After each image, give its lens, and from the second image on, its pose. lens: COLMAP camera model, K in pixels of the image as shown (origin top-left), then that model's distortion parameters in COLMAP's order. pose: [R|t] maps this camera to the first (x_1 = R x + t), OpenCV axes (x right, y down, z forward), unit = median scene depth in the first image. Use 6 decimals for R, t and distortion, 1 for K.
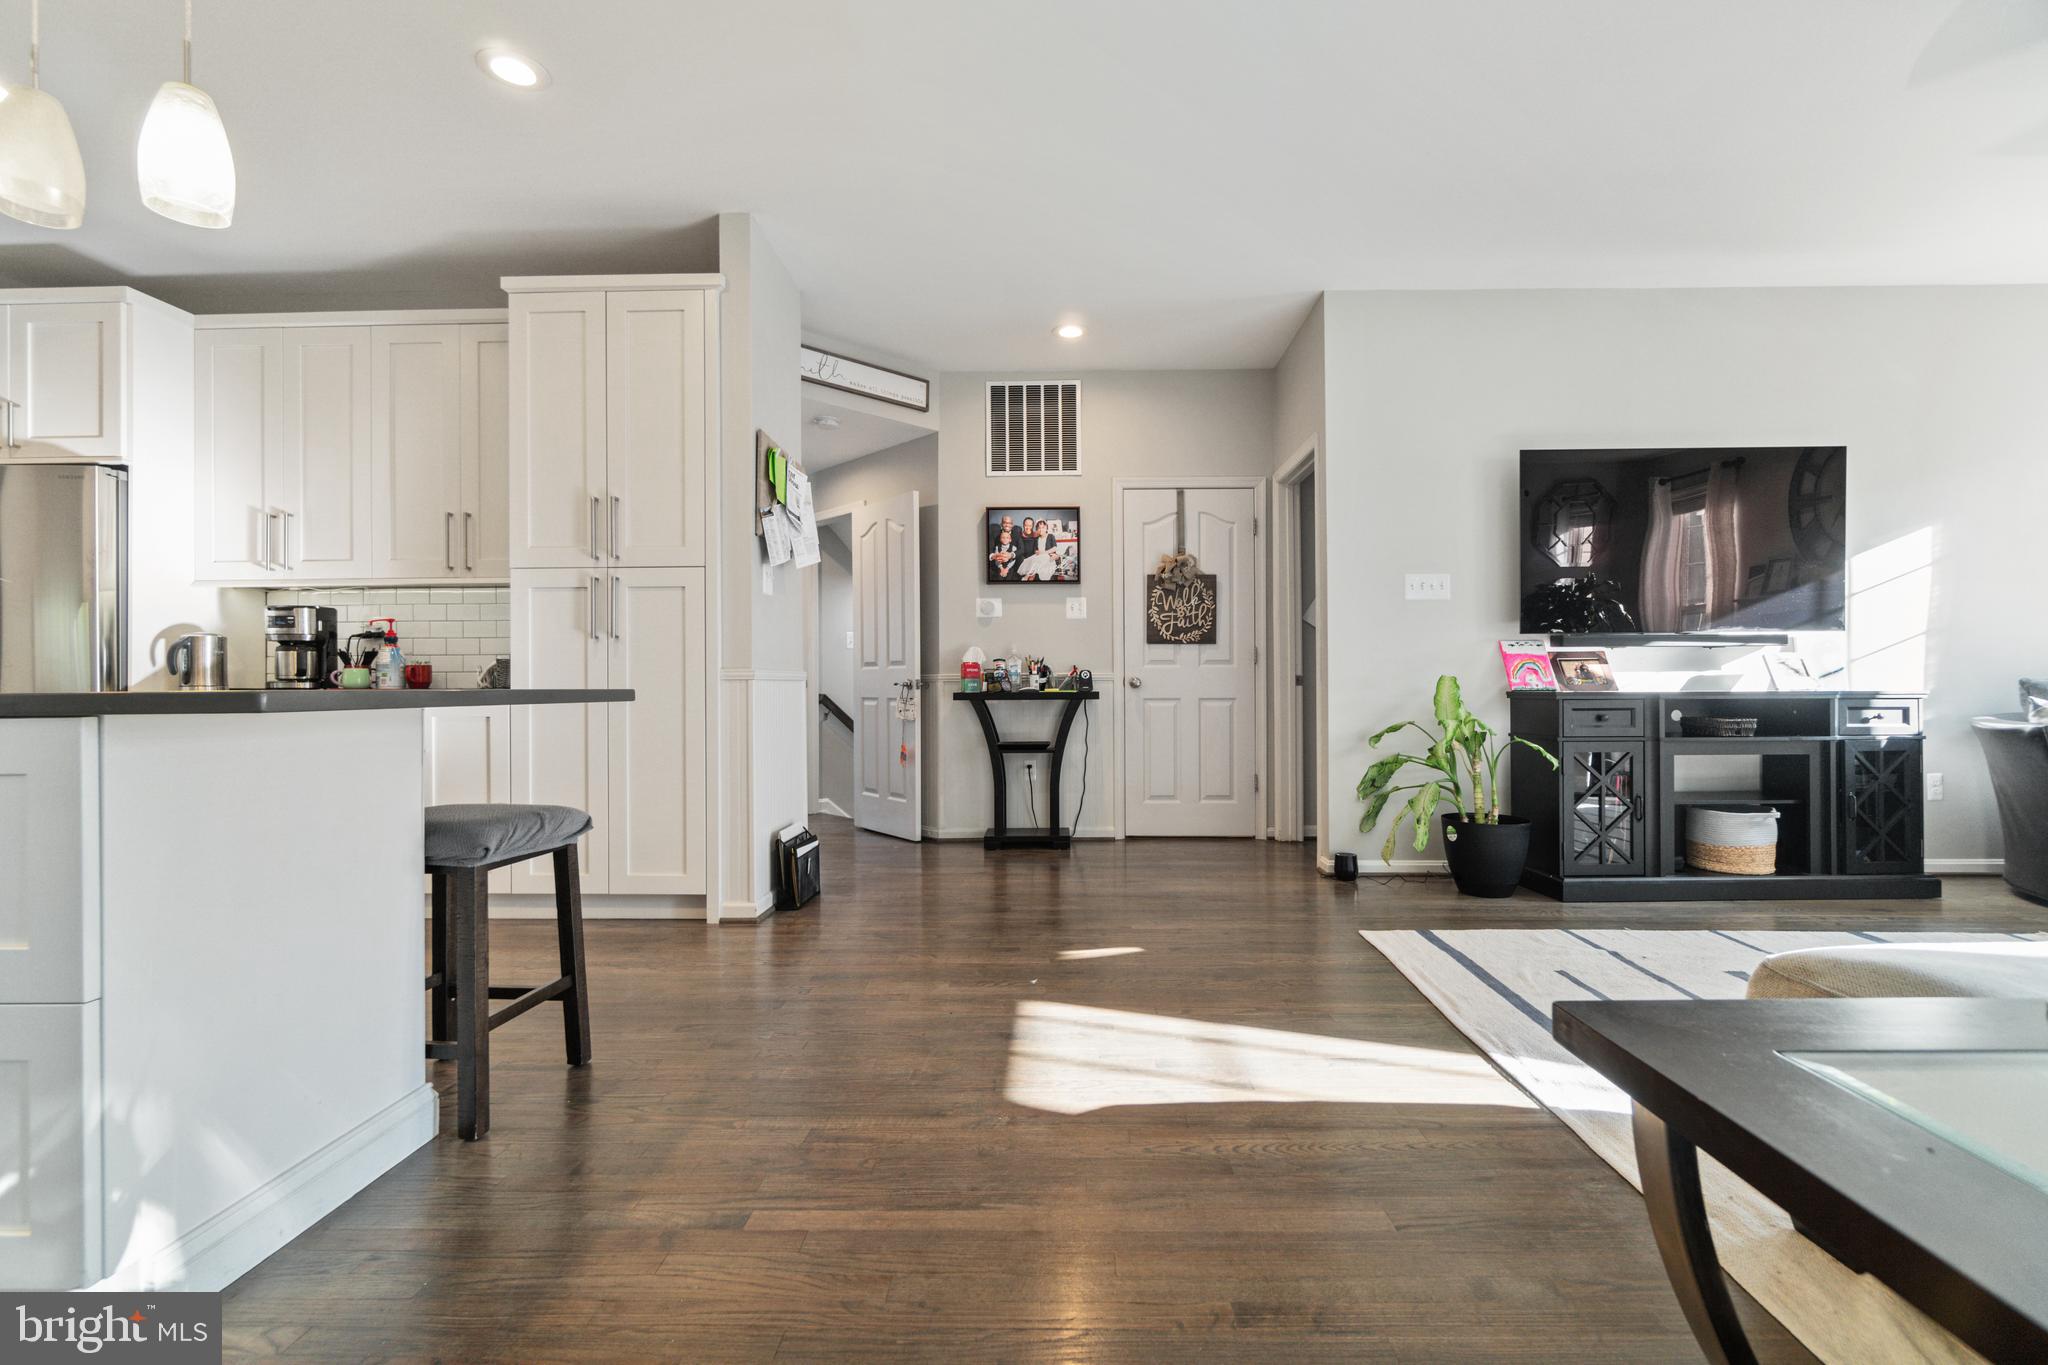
lens RADIAL K [[902.5, 0, 1036.4], [0, 902.5, 679.9], [0, 0, 1]] dist [-0.001461, 0.000045]
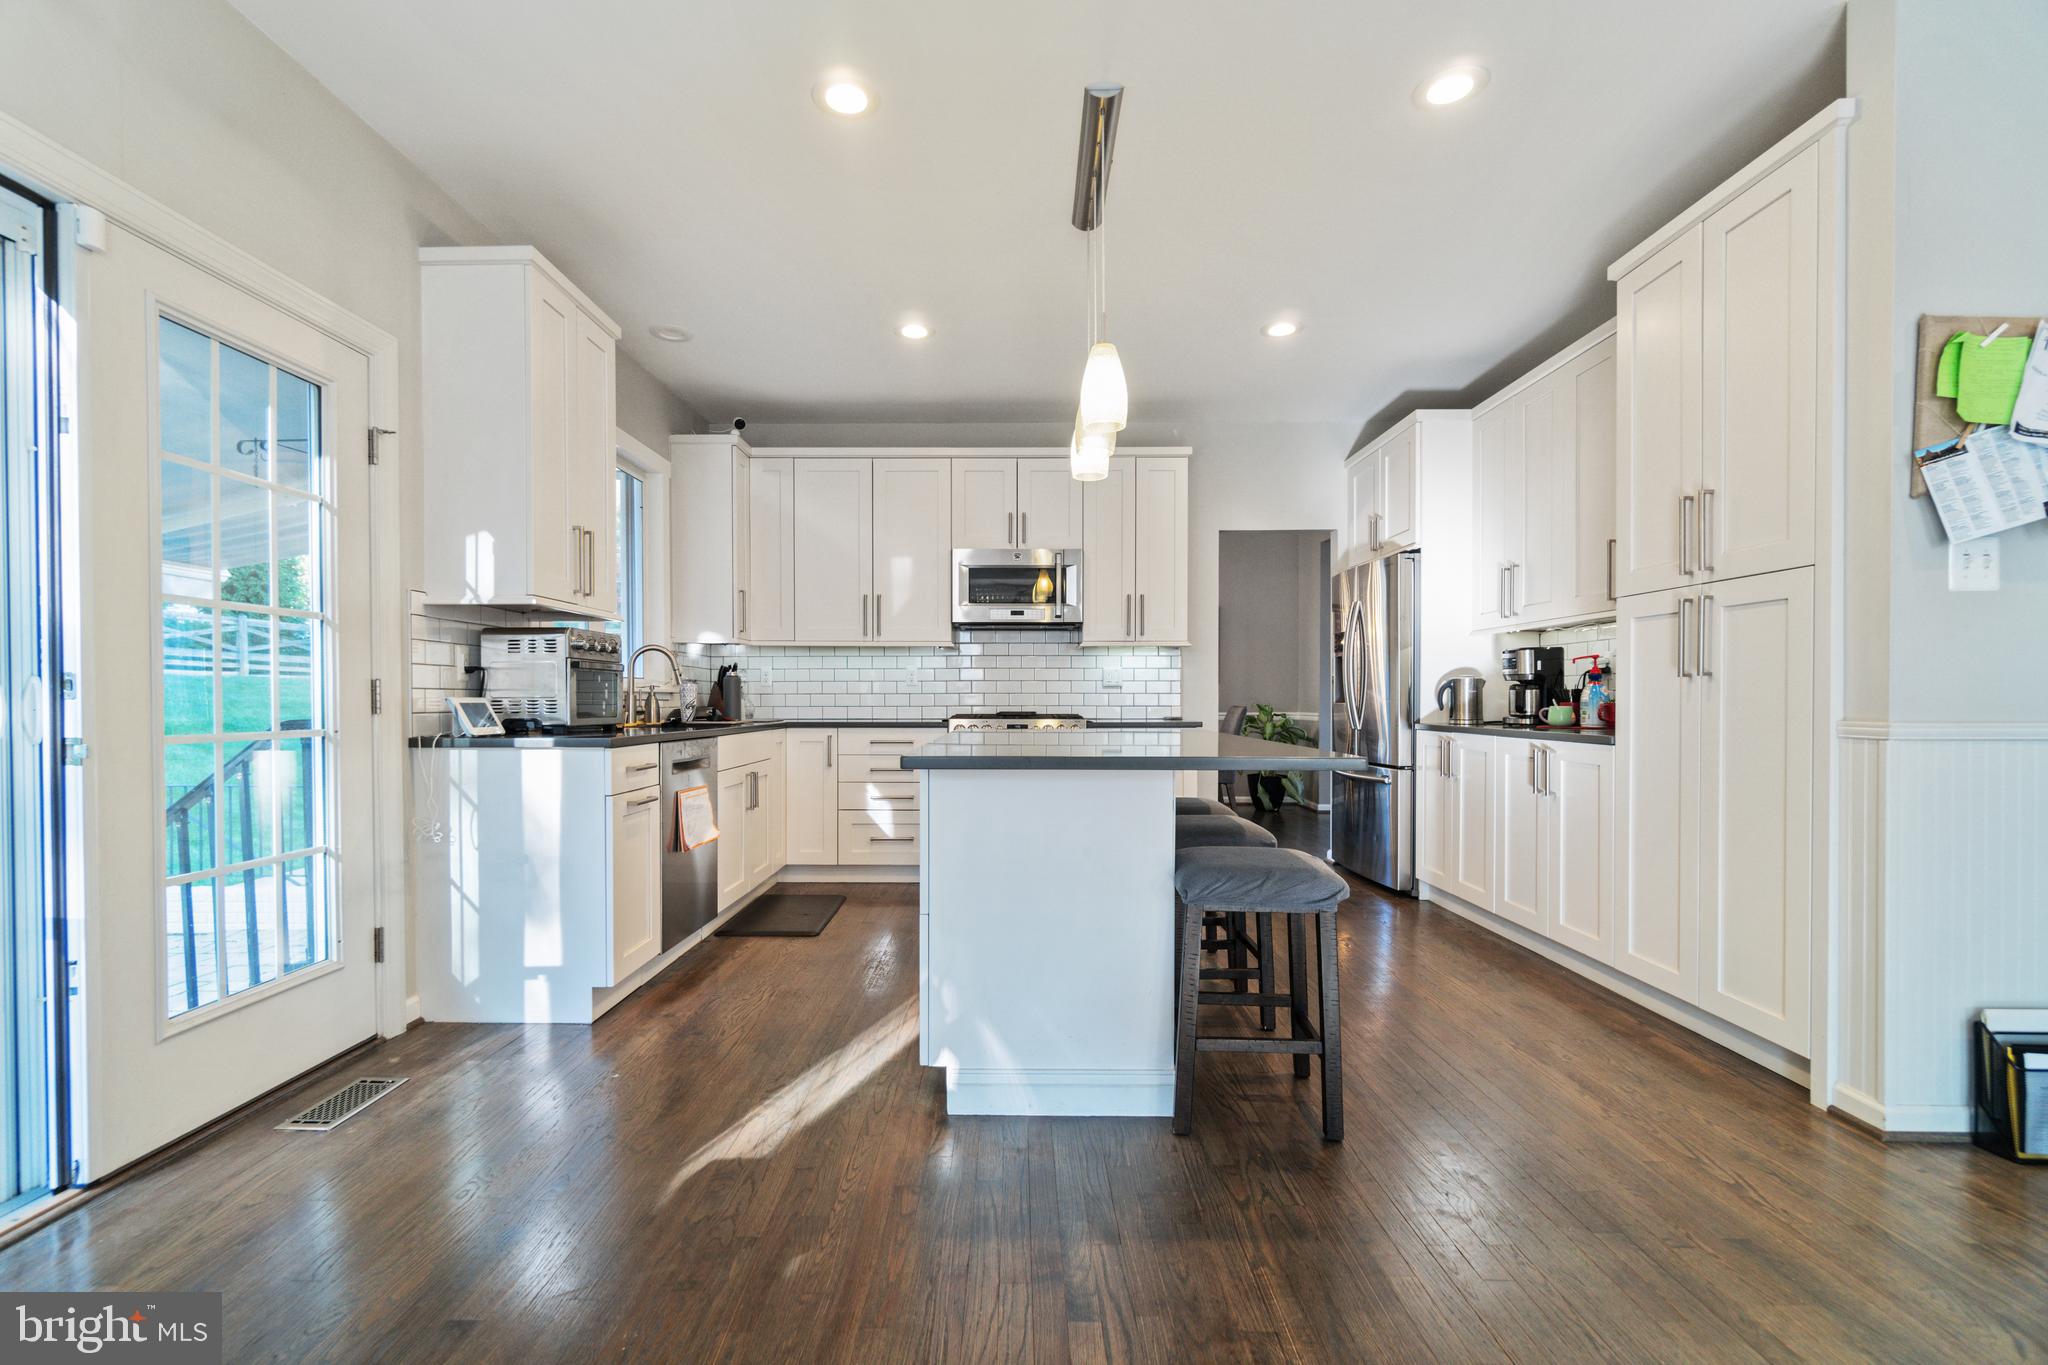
lens RADIAL K [[894.1, 0, 1013.8], [0, 894.1, 707.3], [0, 0, 1]] dist [-0.000566, 0.001151]
pose [[0.010502, 0.017481, -0.999792, 0.270782], [0.004960, 0.999834, 0.017534, -0.034351], [0.999933, -0.005143, 0.010413, 0.393979]]
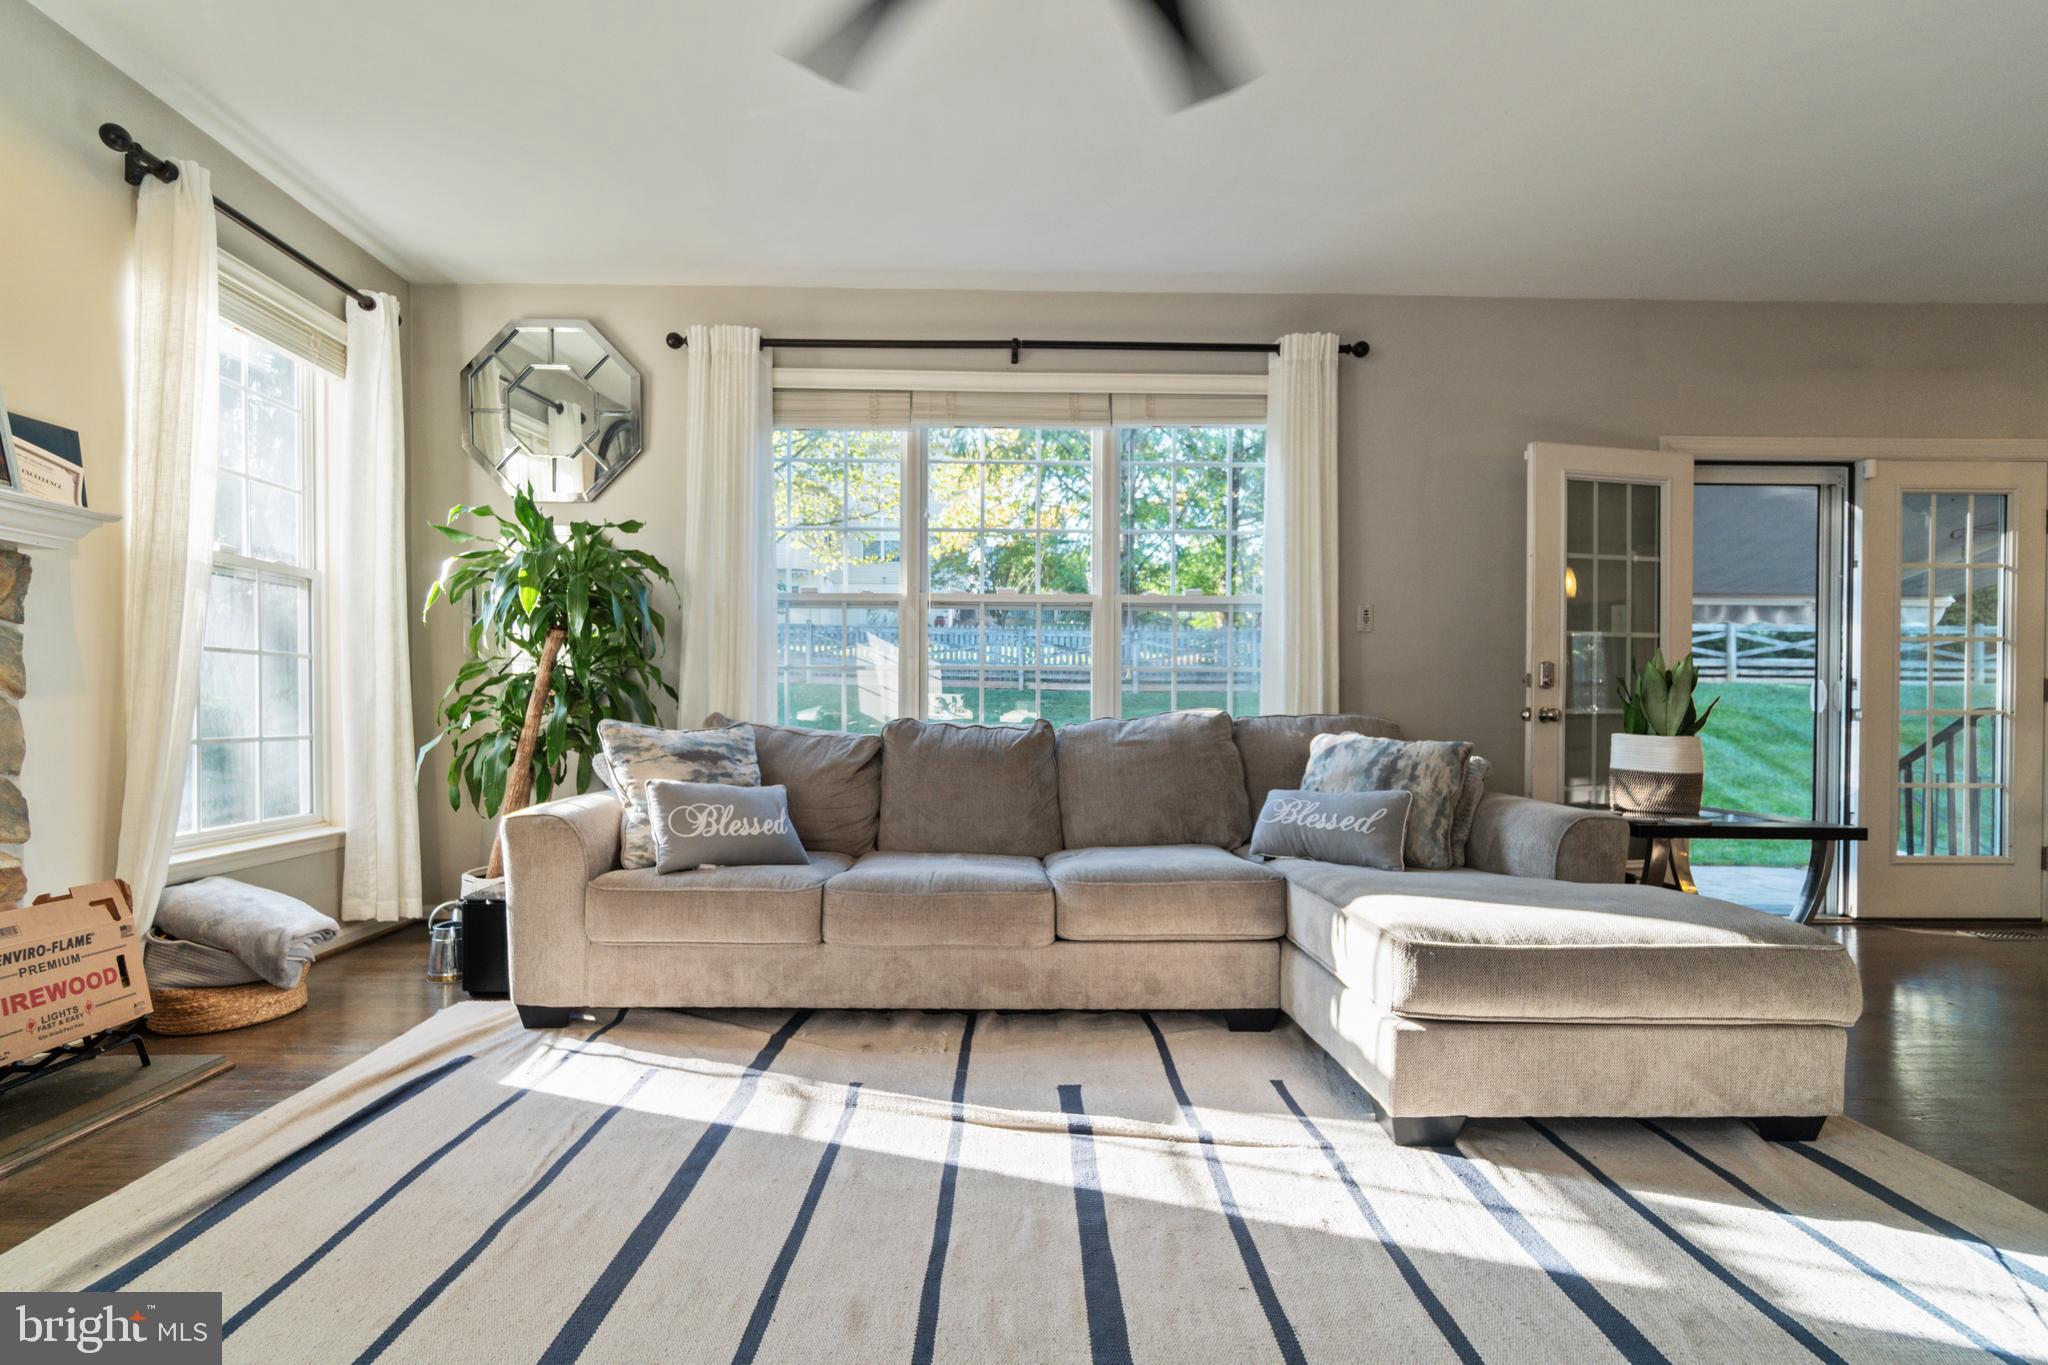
lens RADIAL K [[897.0, 0, 990.7], [0, 897.0, 715.4], [0, 0, 1]] dist [-0.001106, 0.000387]
pose [[-0.999436, -0.000034, -0.033576, 0.851957], [-0.000252, 0.999979, 0.006475, -0.009071], [0.033575, 0.006480, -0.999415, 0.925587]]
